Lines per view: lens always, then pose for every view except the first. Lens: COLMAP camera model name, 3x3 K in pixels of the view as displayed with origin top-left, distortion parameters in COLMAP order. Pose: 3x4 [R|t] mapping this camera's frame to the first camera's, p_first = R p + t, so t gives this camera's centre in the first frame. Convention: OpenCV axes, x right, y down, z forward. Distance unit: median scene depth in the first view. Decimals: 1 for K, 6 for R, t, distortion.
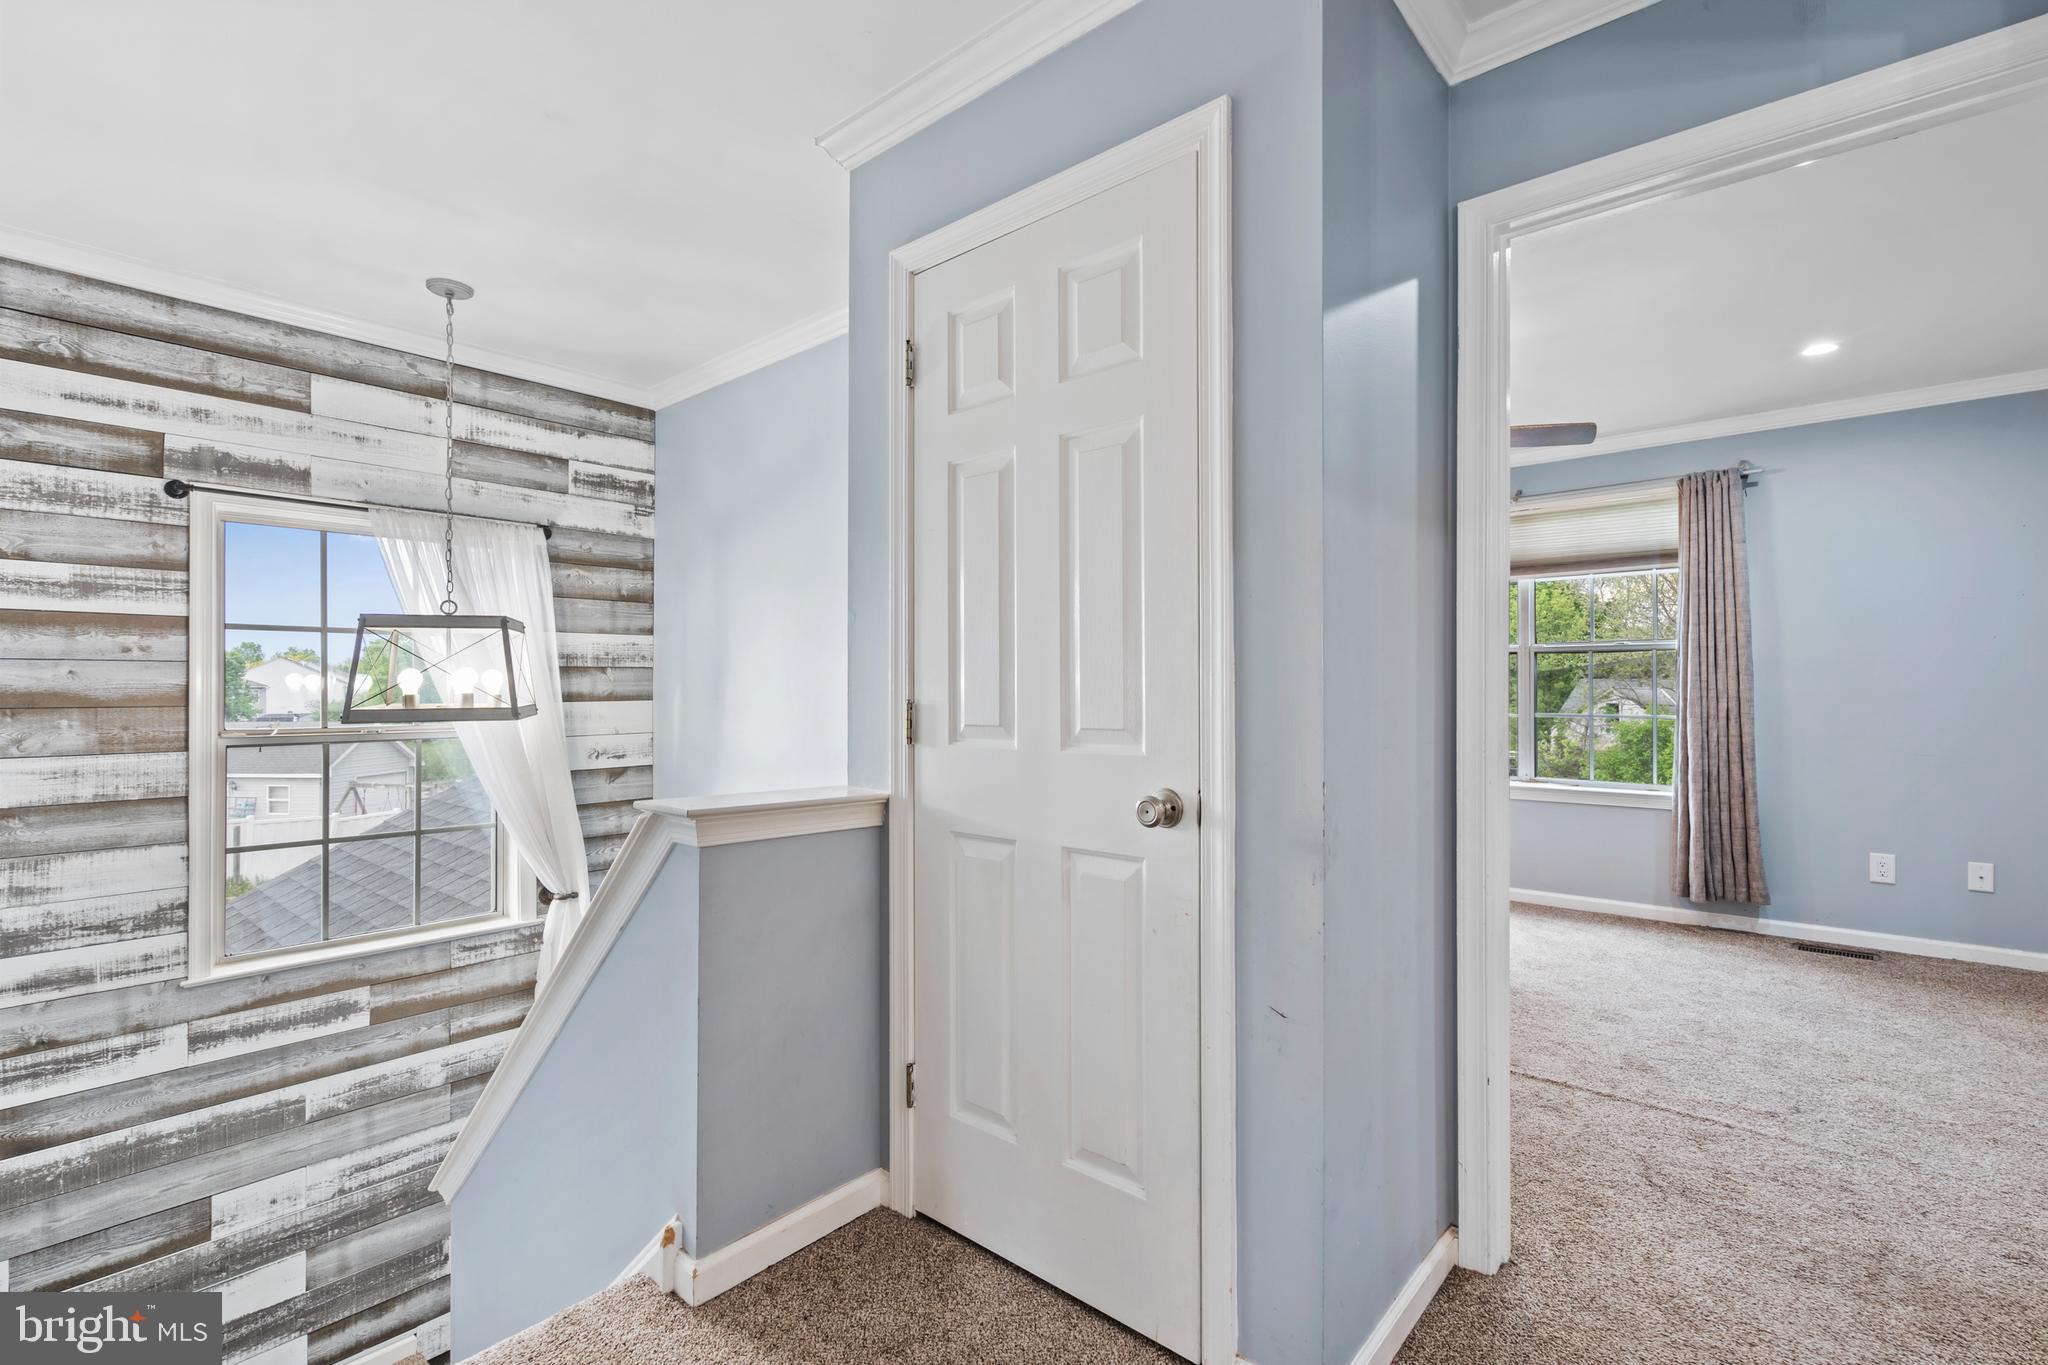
lens RADIAL K [[951.6, 0, 1019.9], [0, 951.6, 699.0], [0, 0, 1]] dist [-0.001817, 0.001281]
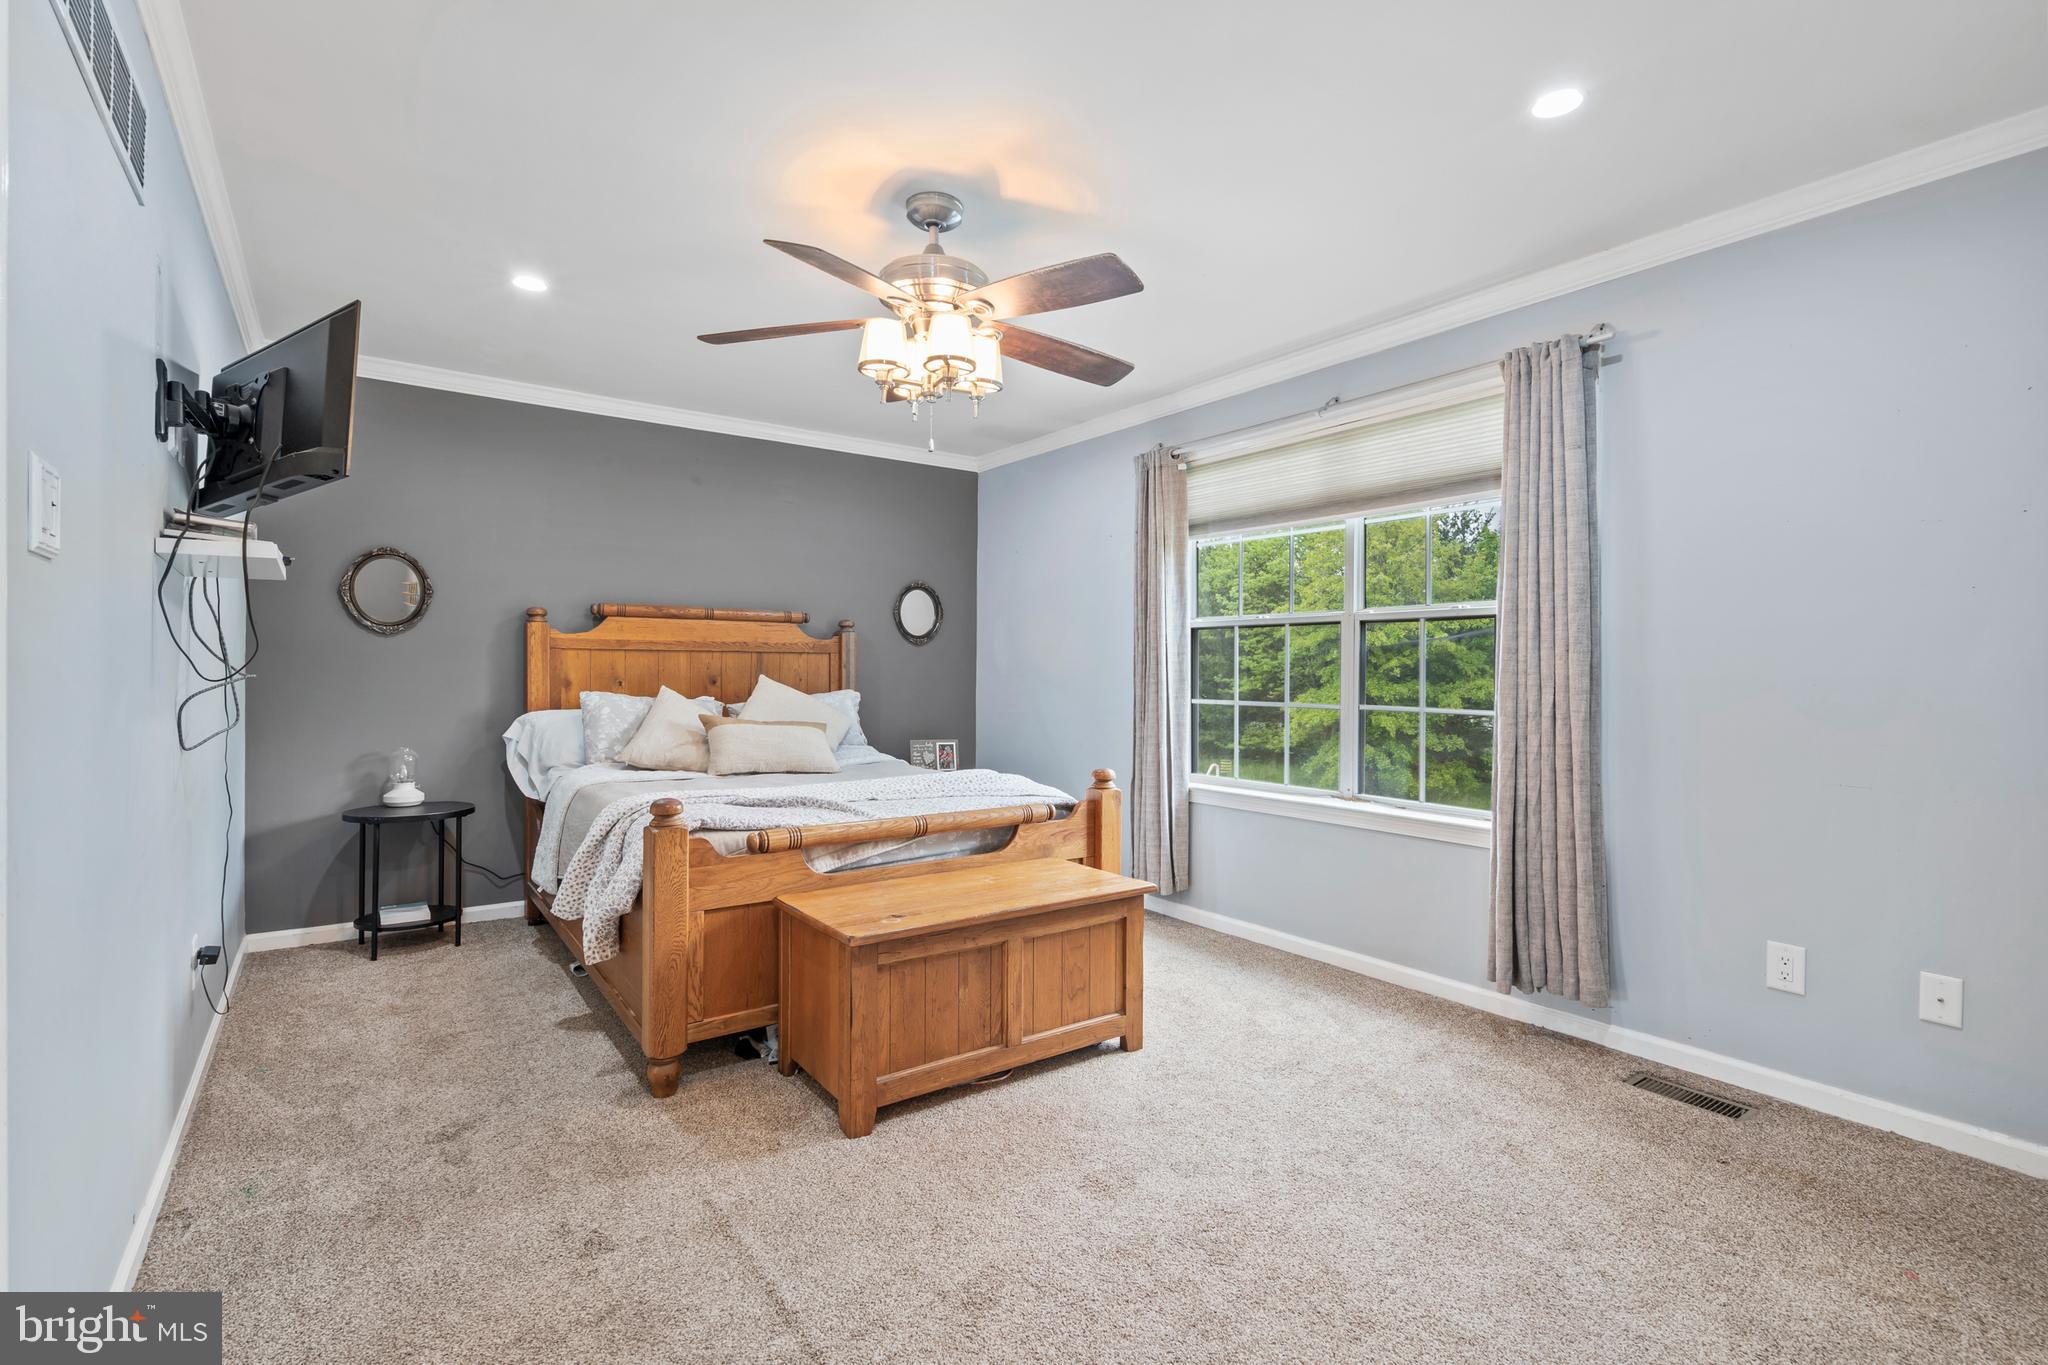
lens RADIAL K [[932.6, 0, 1047.1], [0, 932.6, 691.2], [0, 0, 1]] dist [-0.000927, 0.000228]
pose [[0.975093, 0.014733, -0.221305, 0.544369], [-0.013224, 0.999878, 0.008297, 0.000976], [0.221400, -0.005164, 0.975169, 0.293315]]
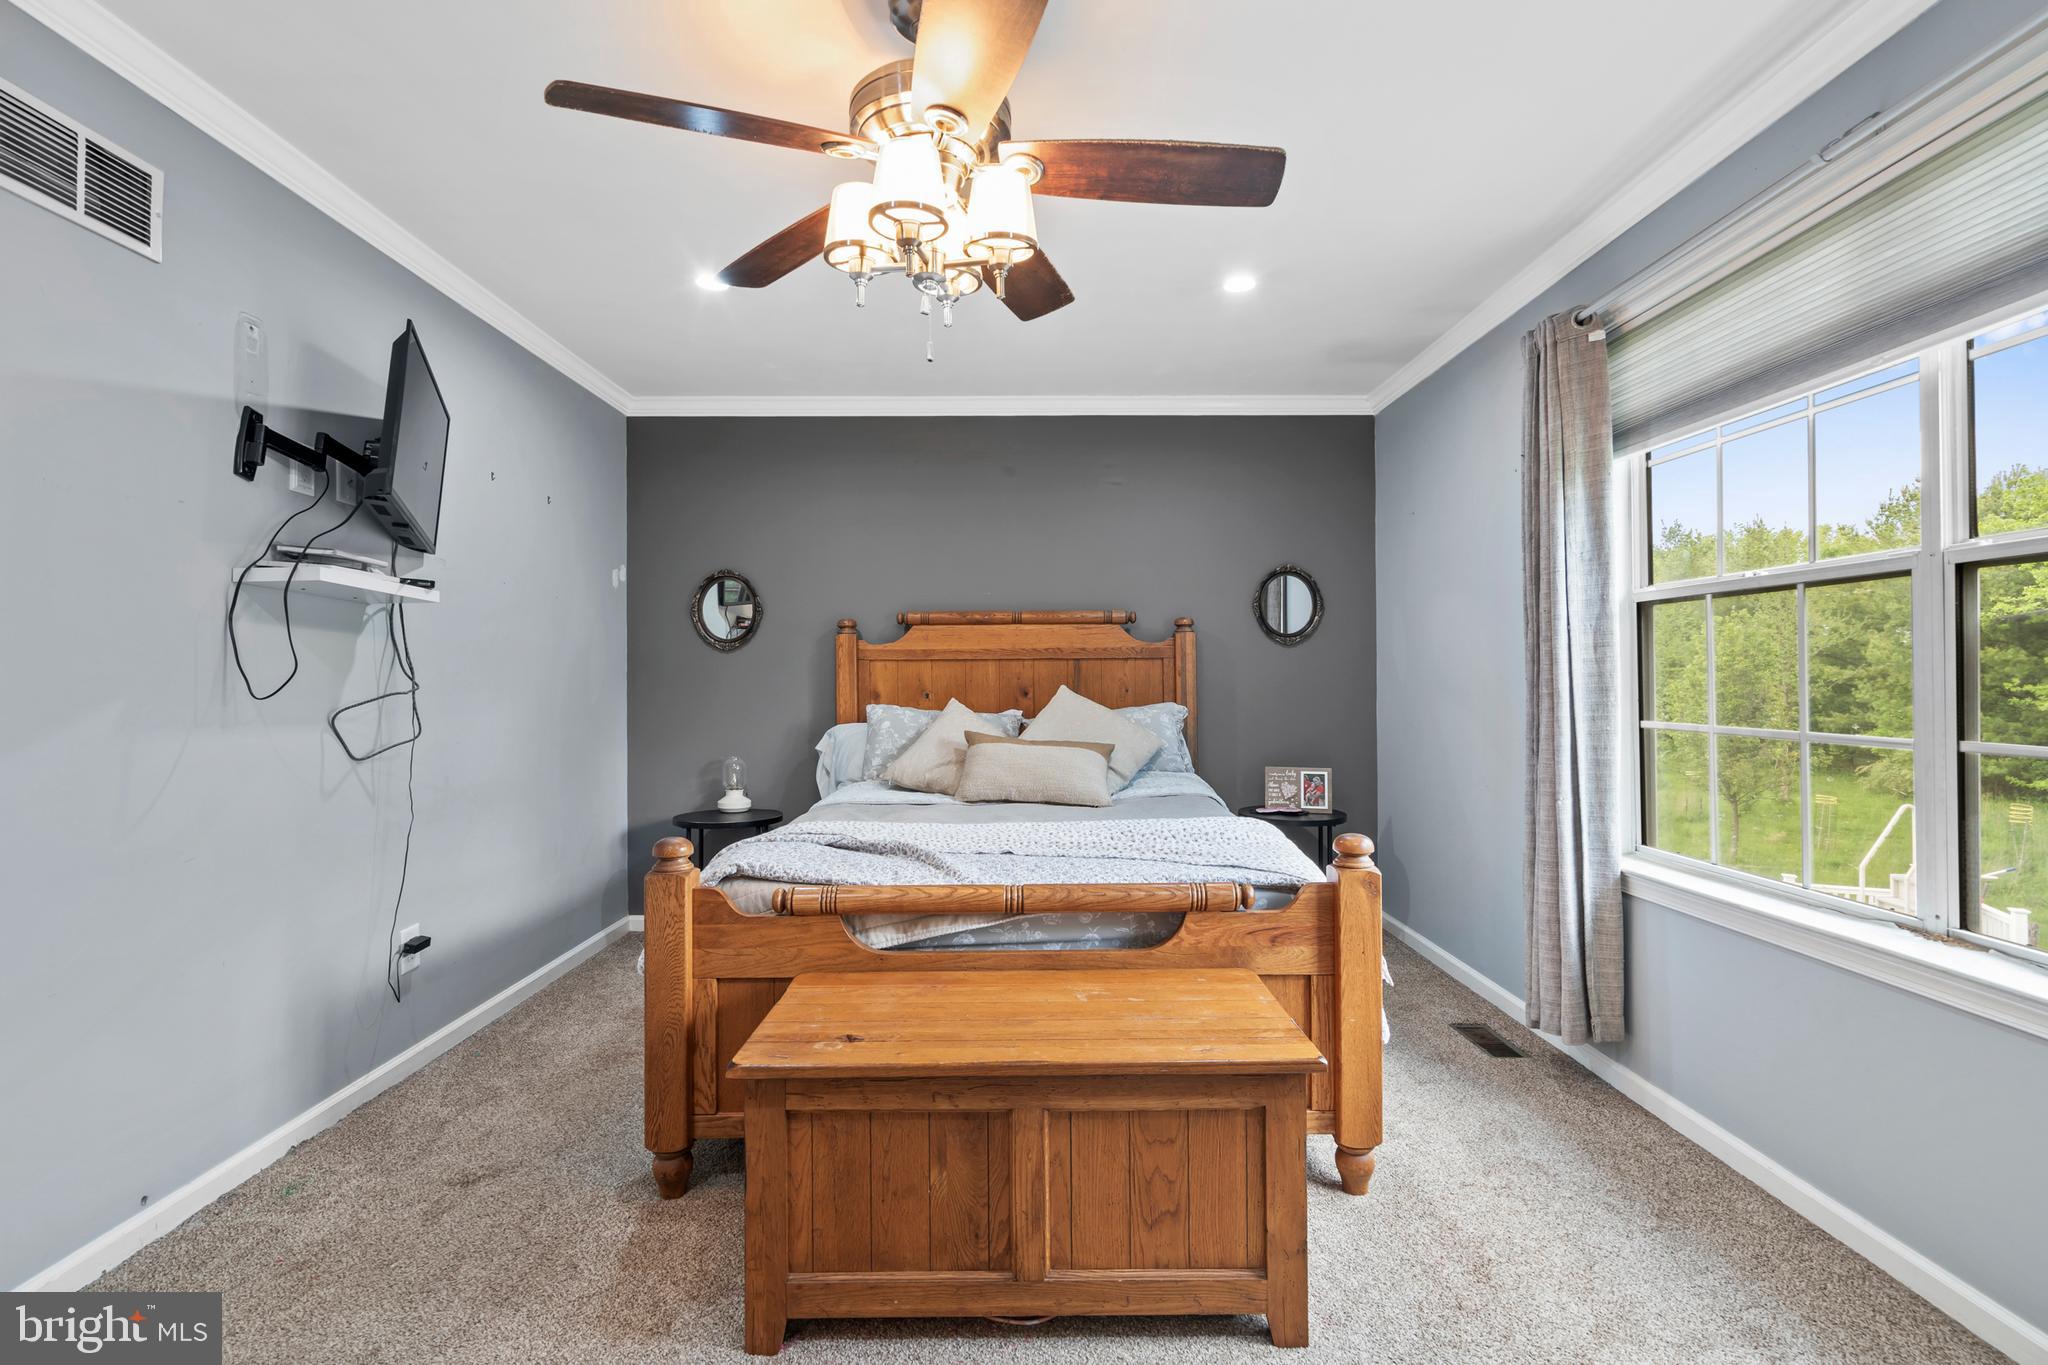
lens RADIAL K [[962.4, 0, 1024.0], [0, 962.4, 682.5], [0, 0, 1]] dist [0.000077, 0.000473]
pose [[0.663793, 0.002895, -0.747910, 0.685127], [-0.007723, 0.999966, -0.002983, -0.004680], [0.747876, 0.007756, 0.663793, 0.622841]]
